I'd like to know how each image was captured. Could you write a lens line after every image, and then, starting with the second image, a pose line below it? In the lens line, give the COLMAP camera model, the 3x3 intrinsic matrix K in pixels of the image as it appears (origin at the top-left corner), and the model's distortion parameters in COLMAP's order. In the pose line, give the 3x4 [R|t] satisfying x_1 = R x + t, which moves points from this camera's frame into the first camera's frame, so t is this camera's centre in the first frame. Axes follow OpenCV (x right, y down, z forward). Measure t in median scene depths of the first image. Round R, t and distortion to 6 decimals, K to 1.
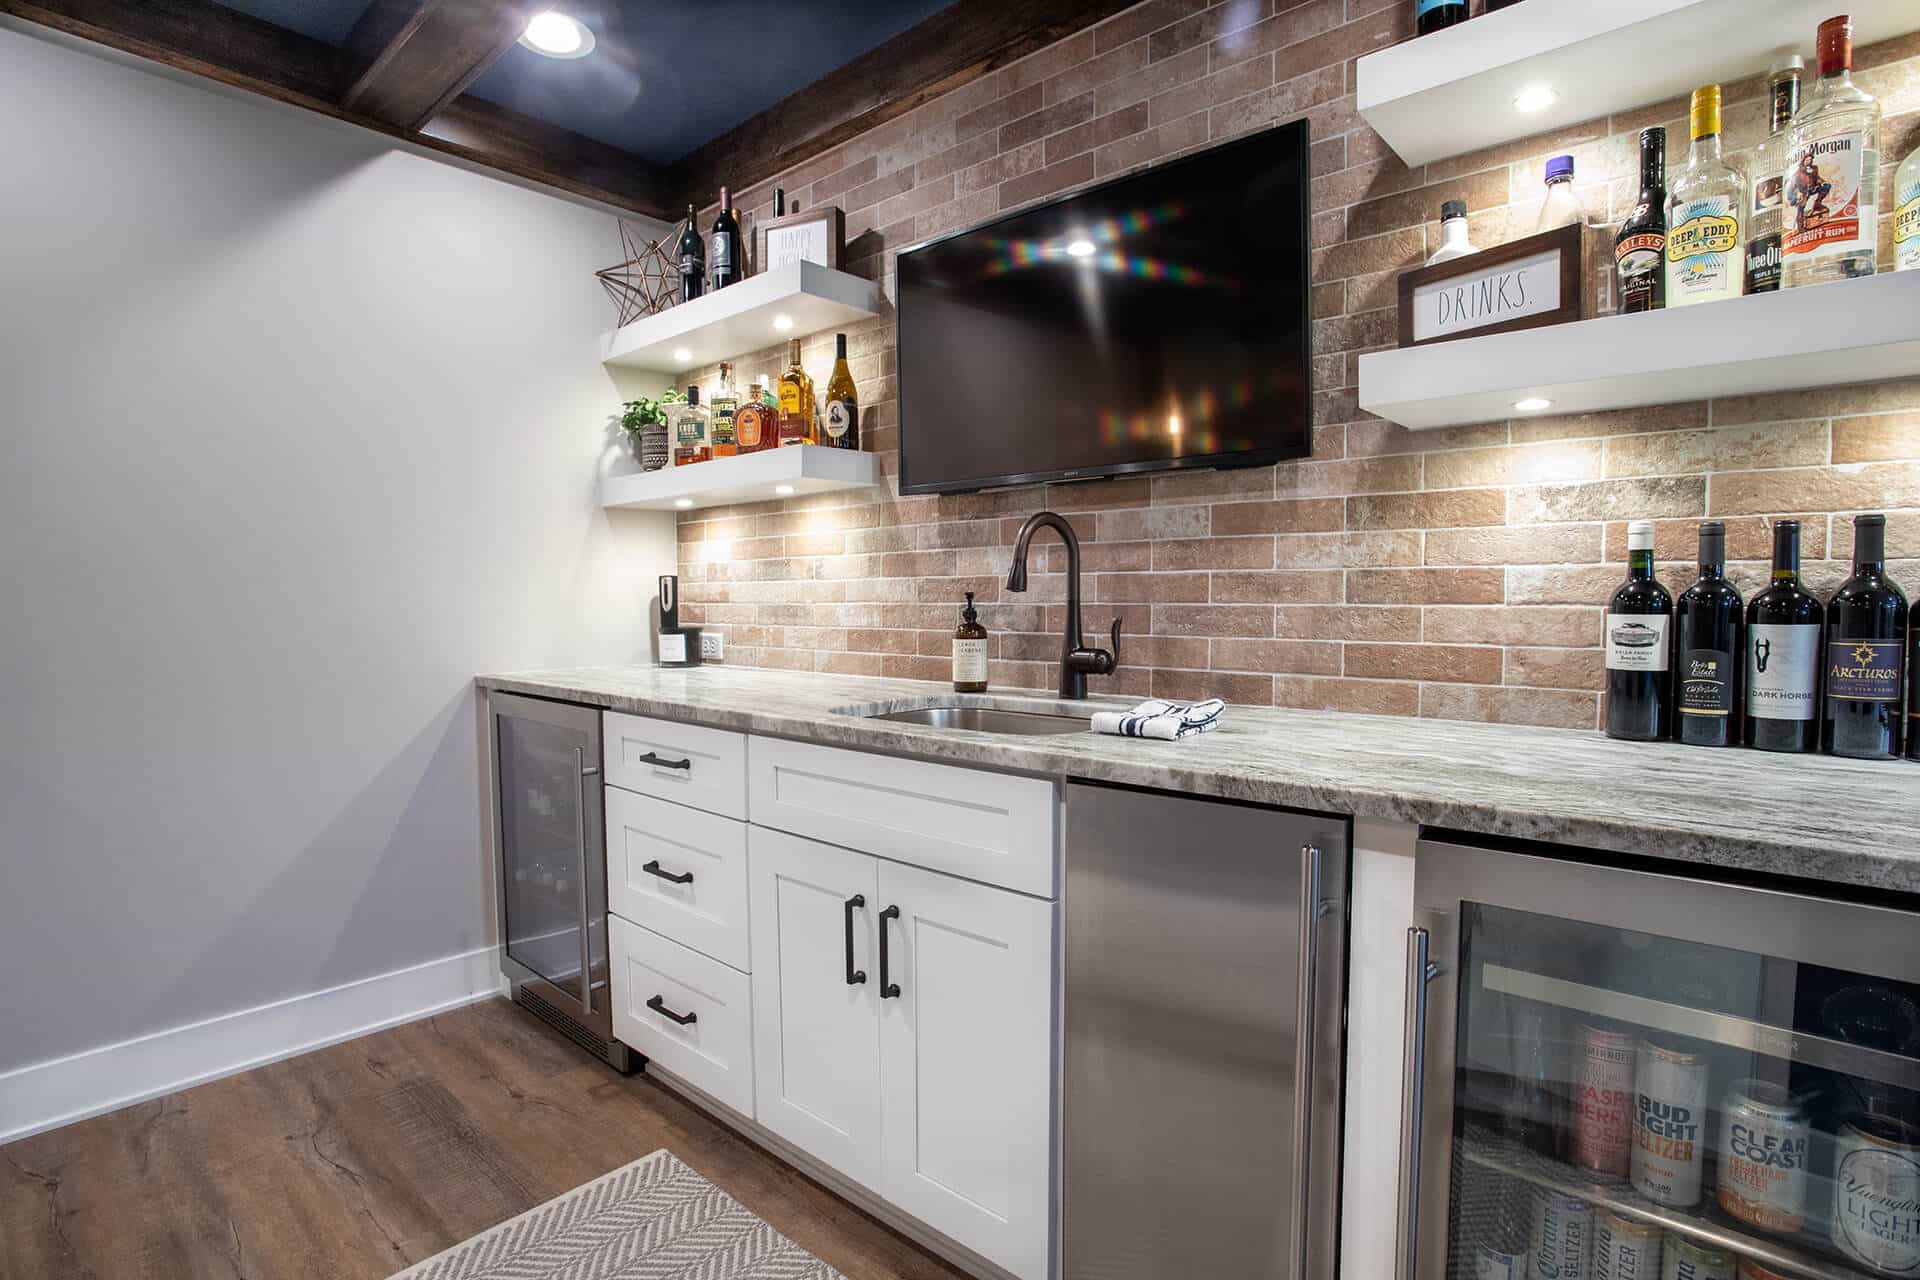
lens RADIAL K [[959.0, 0, 951.8], [0, 959.0, 643.3], [0, 0, 1]] dist [-0.080742, 0.034282]
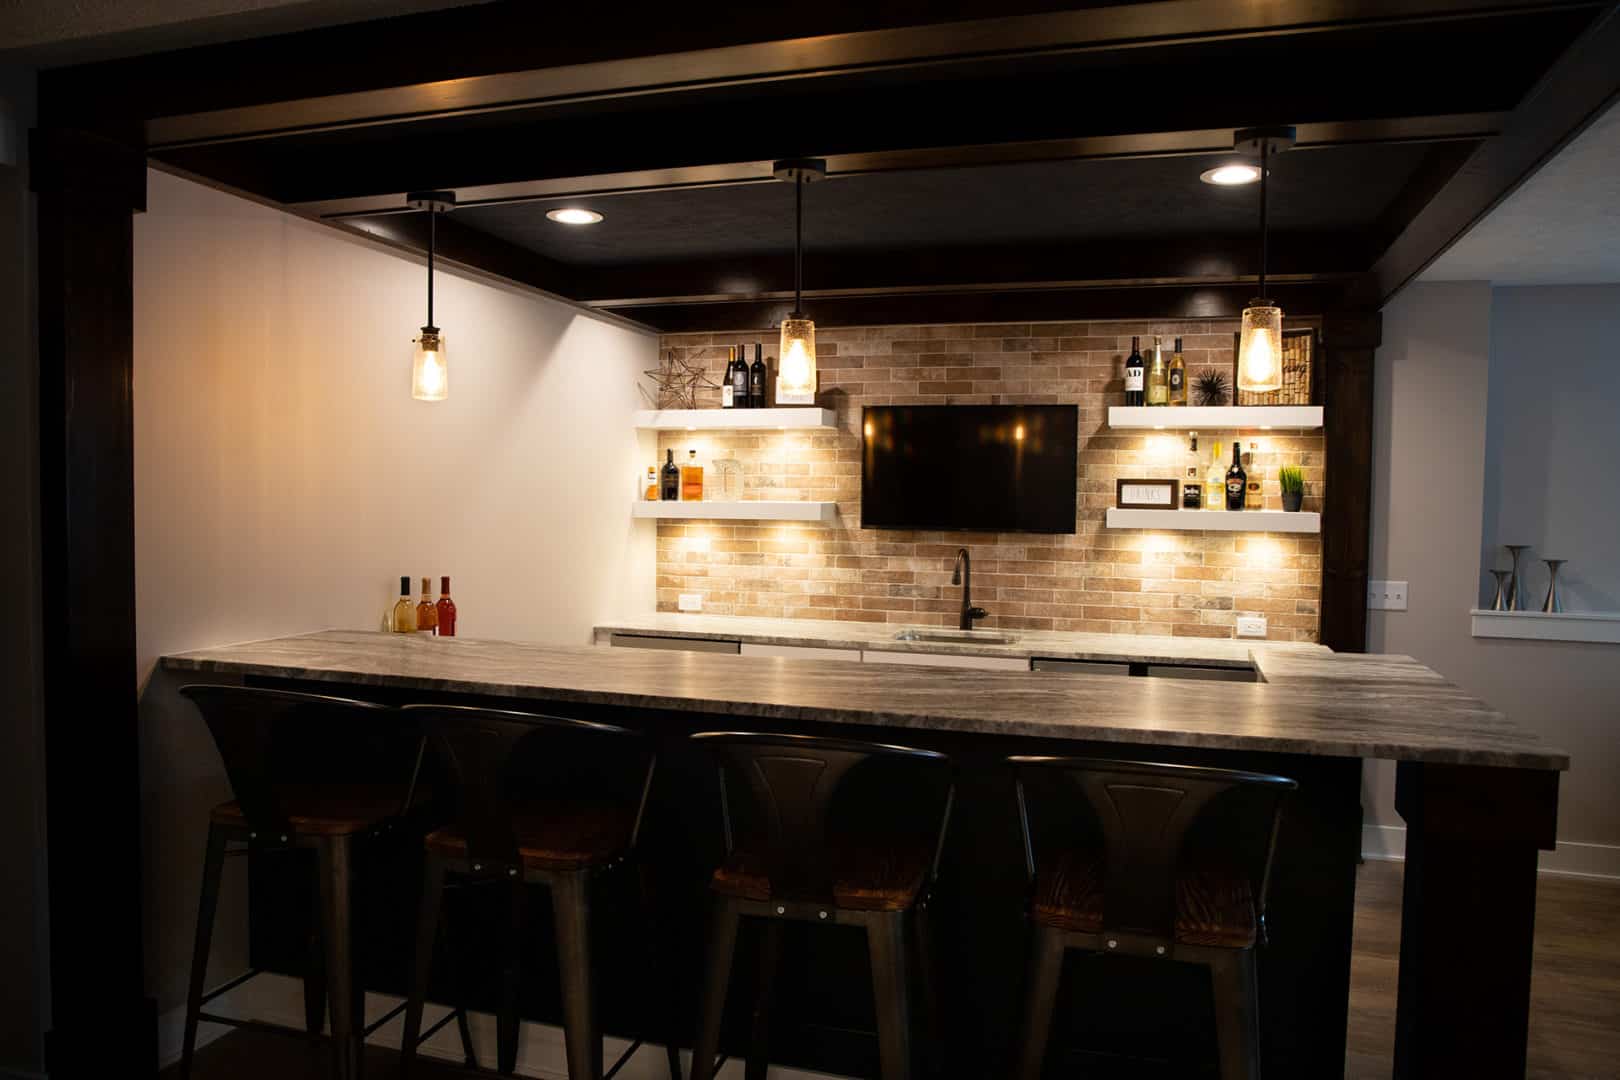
lens RADIAL K [[1137.4, 0, 817.5], [0, 1137.4, 540.7], [0, 0, 1]] dist [-0.102445, 0.086165]
pose [[0.907656, 0.000320, 0.419715, -1.274877], [0.002459, 0.999978, -0.006080, -0.132839], [-0.419708, 0.006551, 0.907635, -1.239095]]
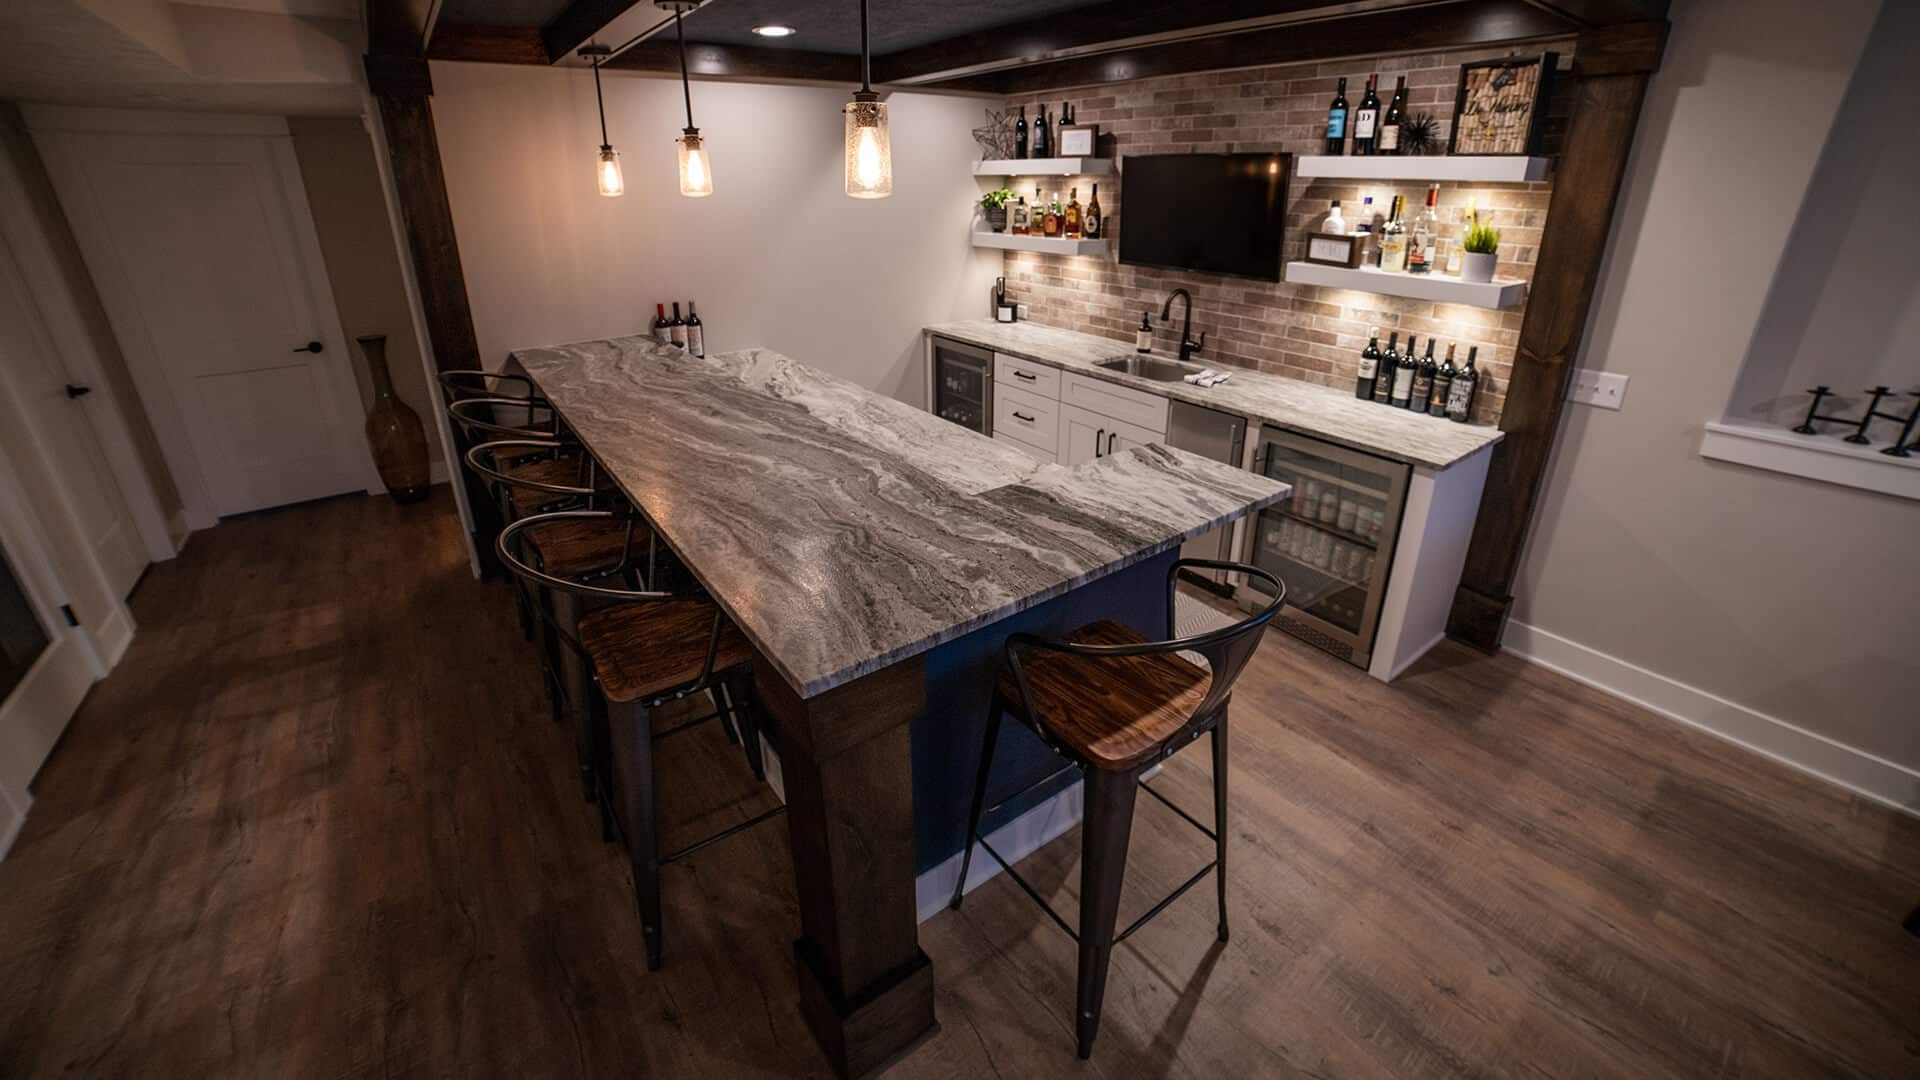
lens RADIAL K [[776.5, 0, 960.6], [0, 776.5, 475.8], [0, 0, 1]] dist [-0.120688, 0.045634]
pose [[0.980475, 0.071920, -0.183018, -0.060634], [-0.010904, 0.949169, 0.314578, -0.280961], [0.196339, -0.306440, 0.931421, -1.101443]]
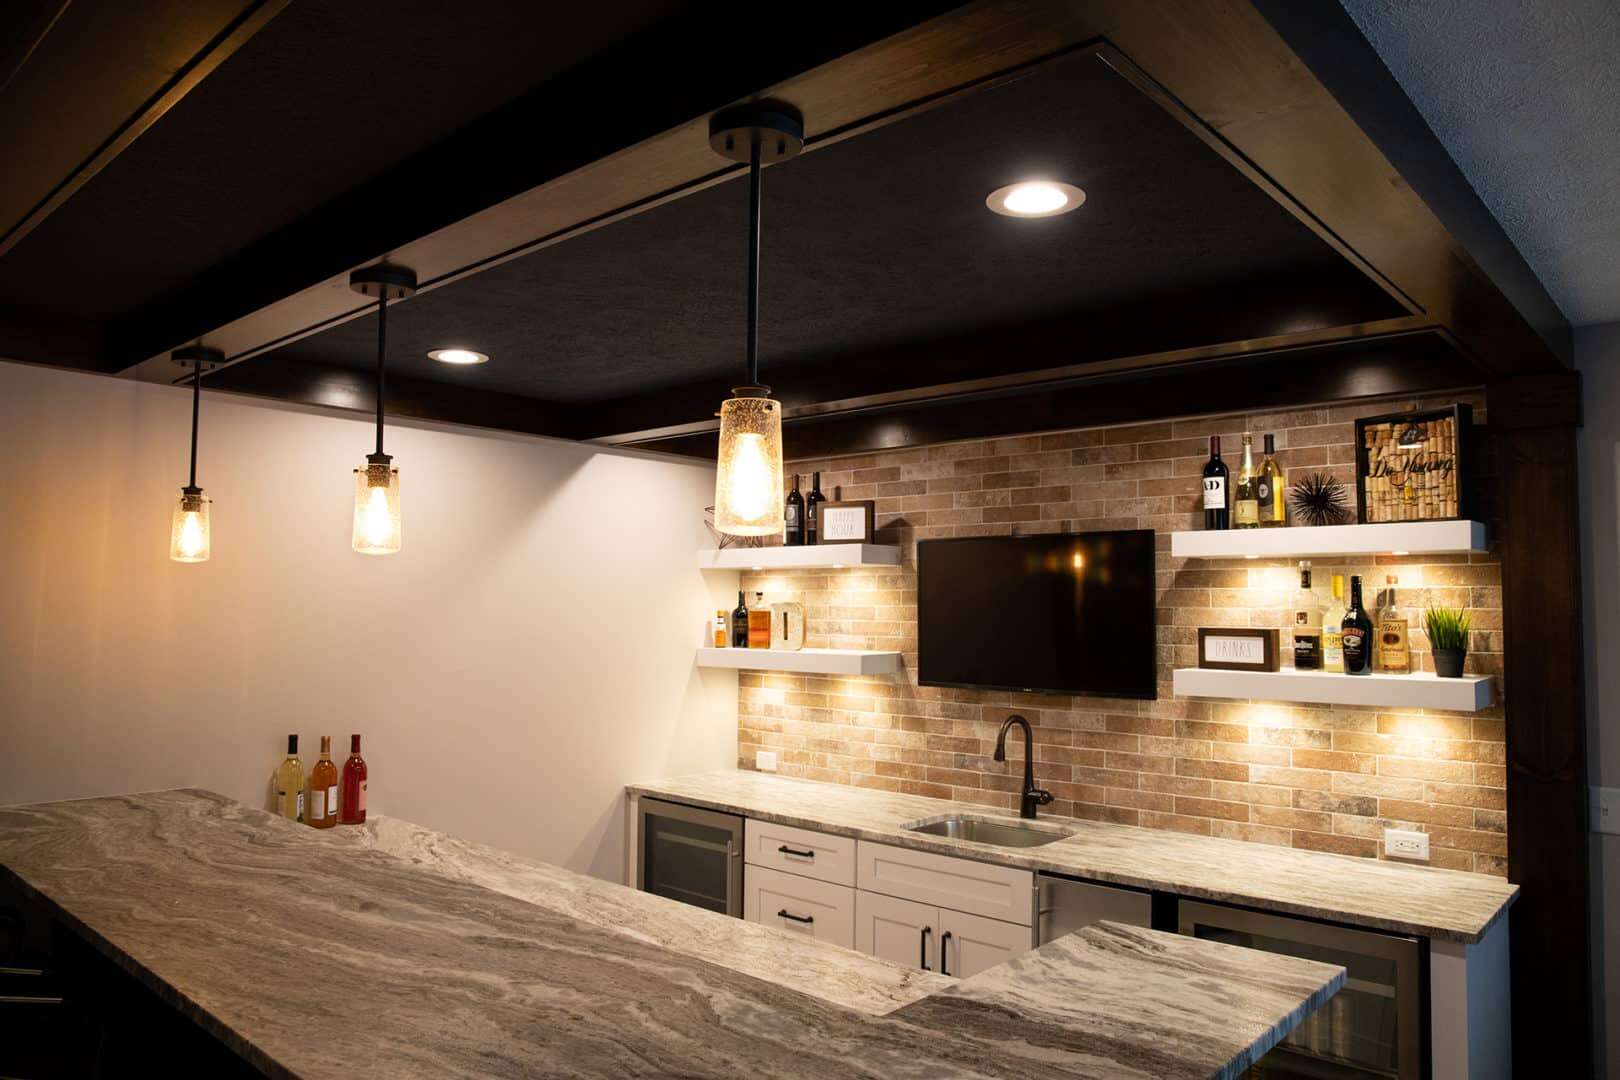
lens RADIAL K [[1112.6, 0, 820.6], [0, 1112.6, 537.9], [0, 0, 1]] dist [-0.099505, 0.076932]
pose [[0.999897, 0.013957, 0.003389, -0.265505], [-0.013495, 0.993733, -0.110965, -0.219652], [-0.004916, 0.110908, 0.993819, -1.056314]]
